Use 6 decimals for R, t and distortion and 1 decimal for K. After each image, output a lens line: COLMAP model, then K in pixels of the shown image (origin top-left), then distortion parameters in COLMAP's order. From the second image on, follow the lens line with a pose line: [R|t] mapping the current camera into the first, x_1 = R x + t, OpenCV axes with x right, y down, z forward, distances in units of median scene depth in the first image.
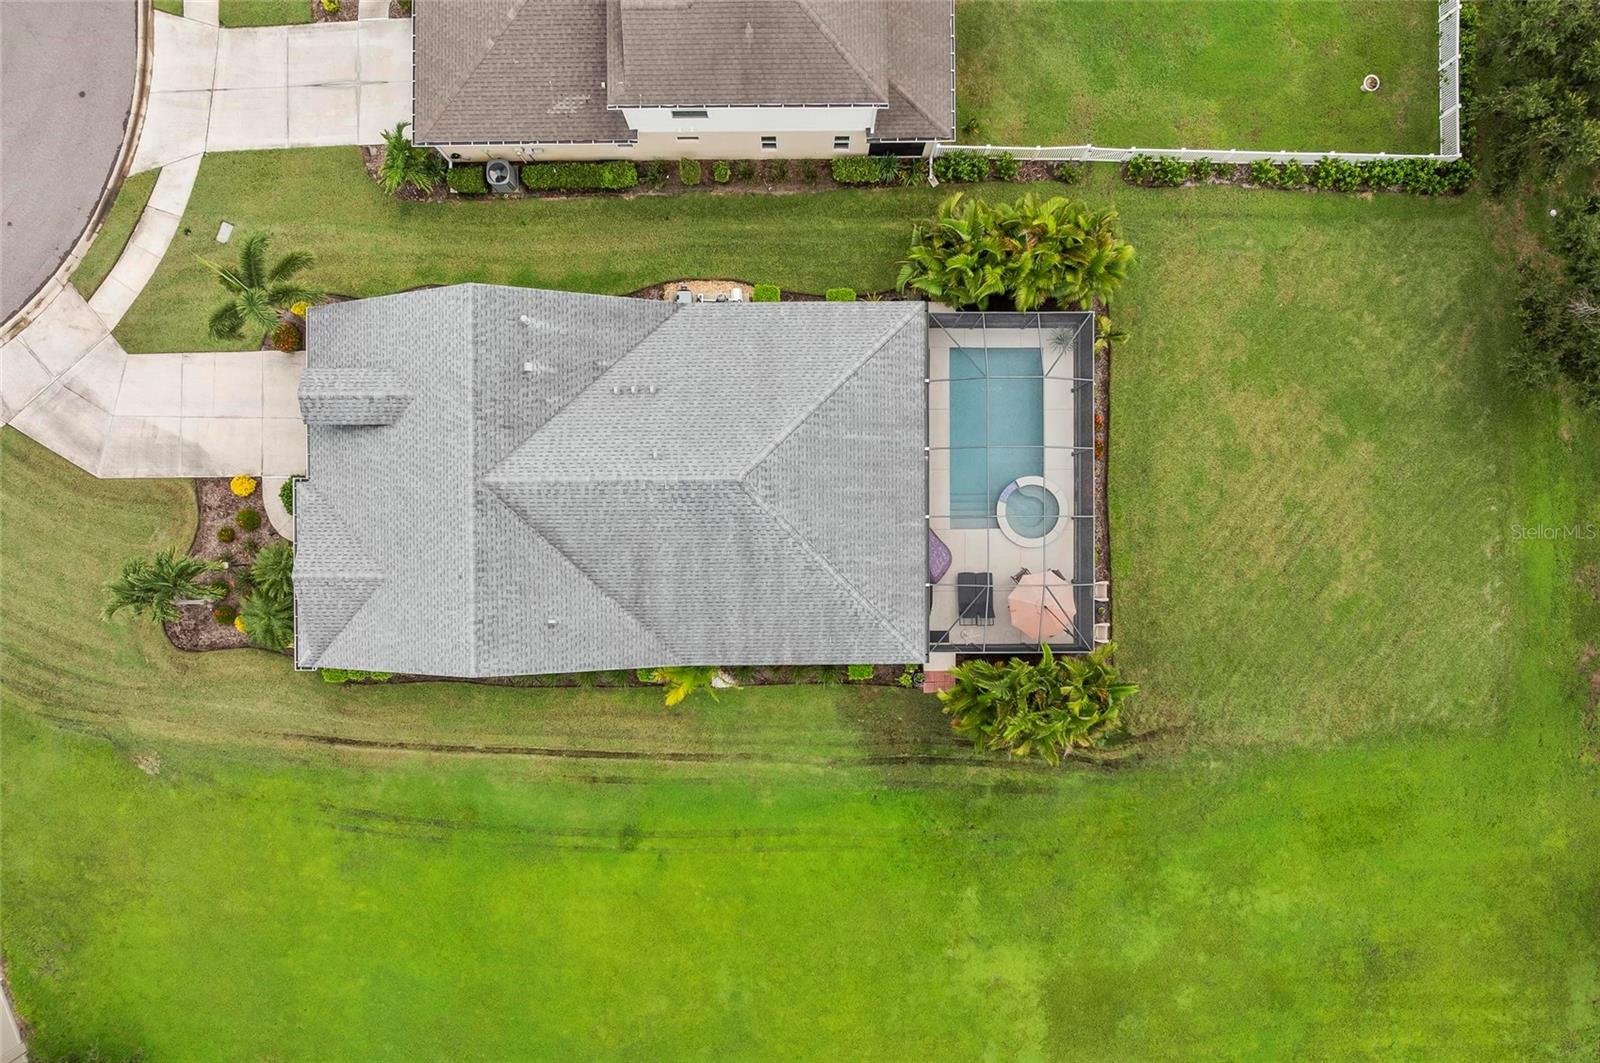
lens RADIAL K [[1116.9, 0, 800.0], [0, 1116.9, 531.5], [0, 0, 1]] dist [-0.049844, 0.025600]
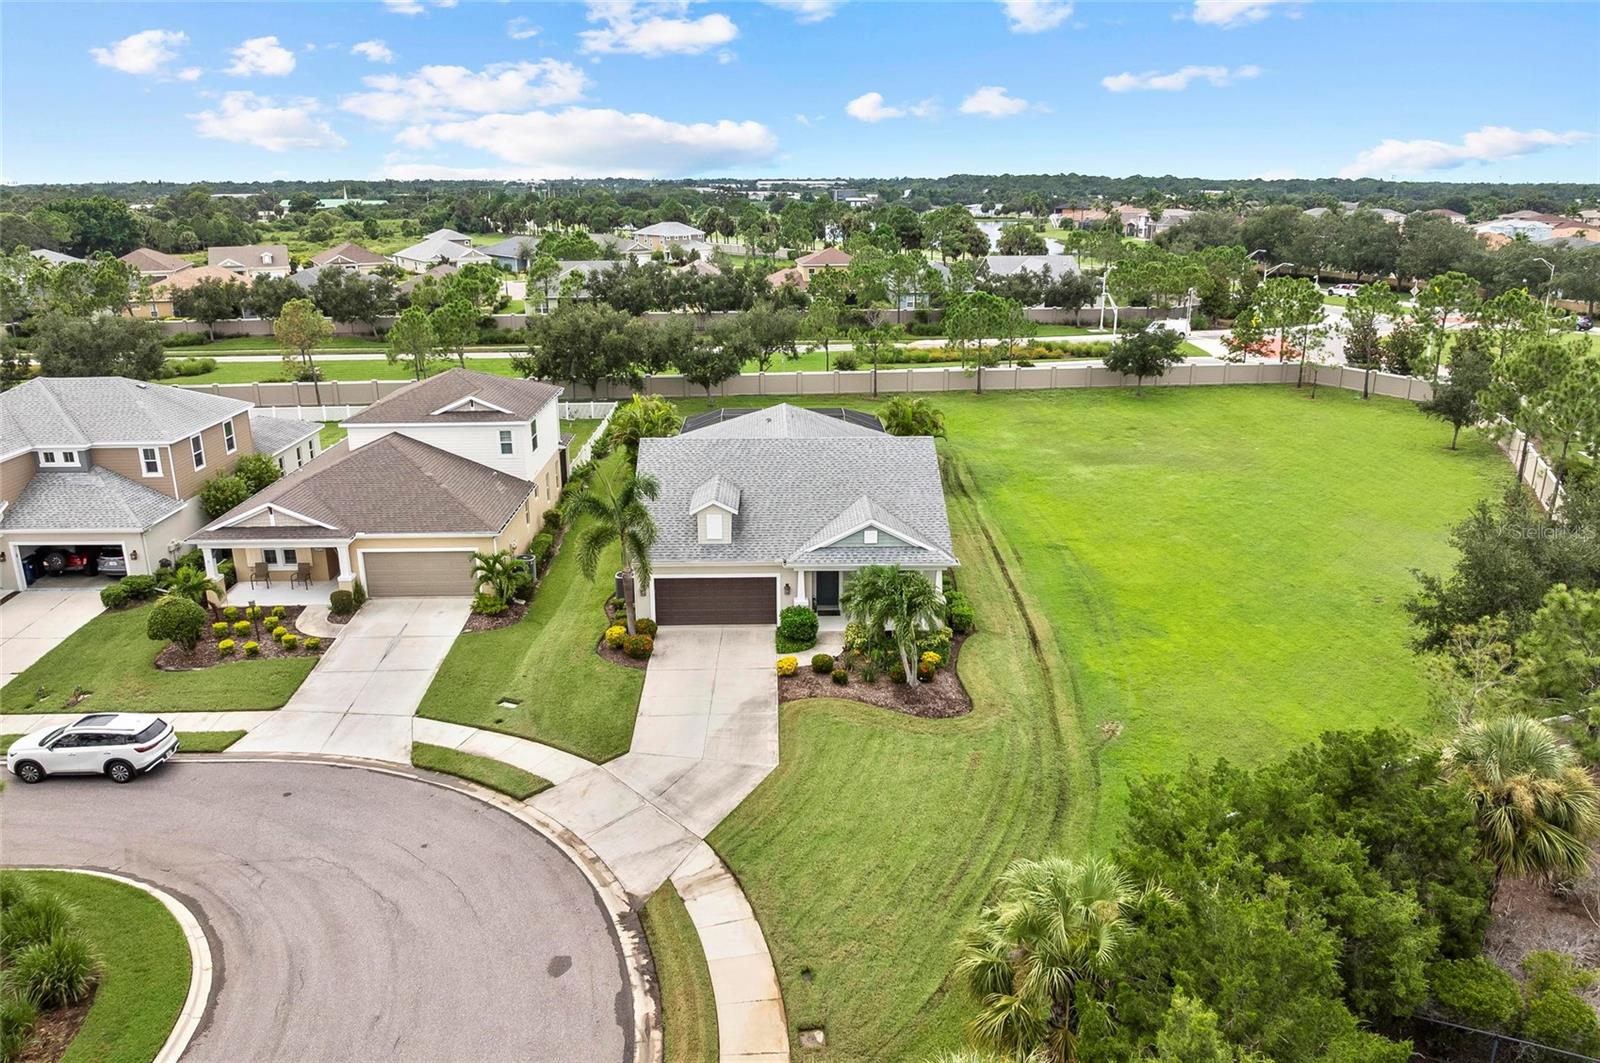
lens RADIAL K [[1116.7, 0, 800.0], [0, 1116.7, 531.5], [0, 0, 1]] dist [-0.038928, -0.001647]
pose [[-0.017529, -0.299768, 0.953851, -1.377774], [0.999841, -0.008384, 0.015739, -0.045004], [0.003279, 0.953975, 0.299868, 0.593254]]
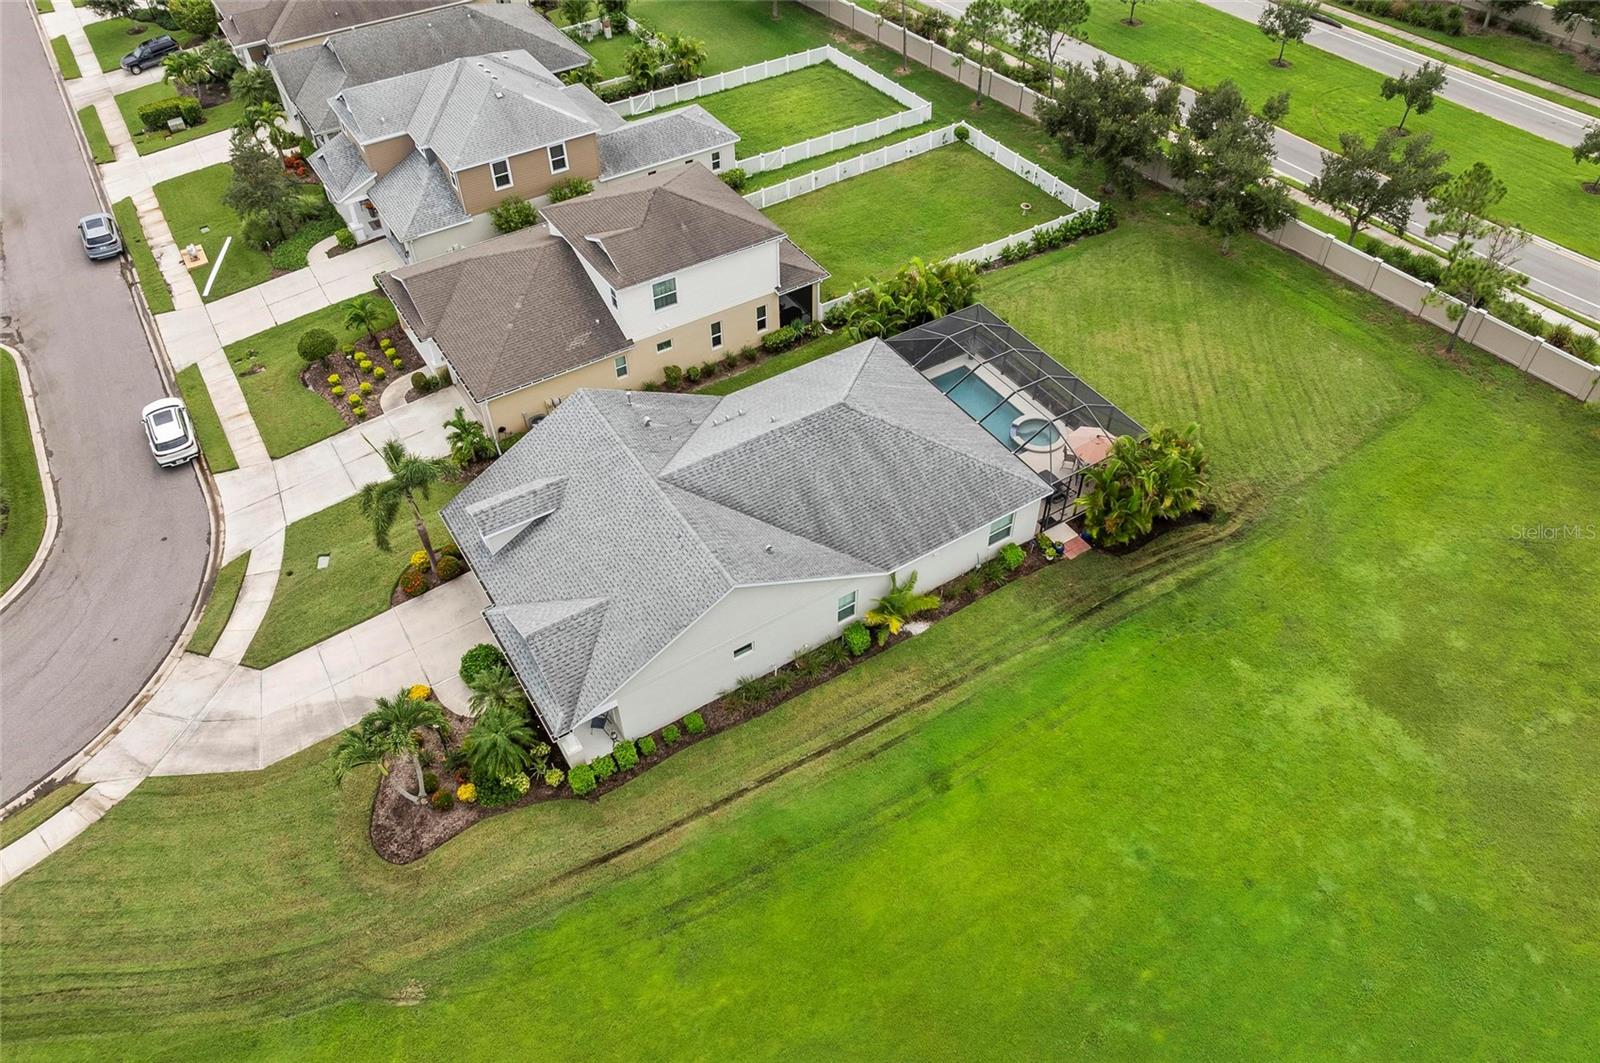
lens RADIAL K [[1116.9, 0, 800.0], [0, 1116.9, 531.5], [0, 0, 1]] dist [-0.049844, 0.025600]
pose [[0.848108, -0.381595, 0.367556, -0.518583], [0.529754, 0.599529, -0.599939, 0.652510], [0.008573, 0.703527, 0.710617, 0.180059]]
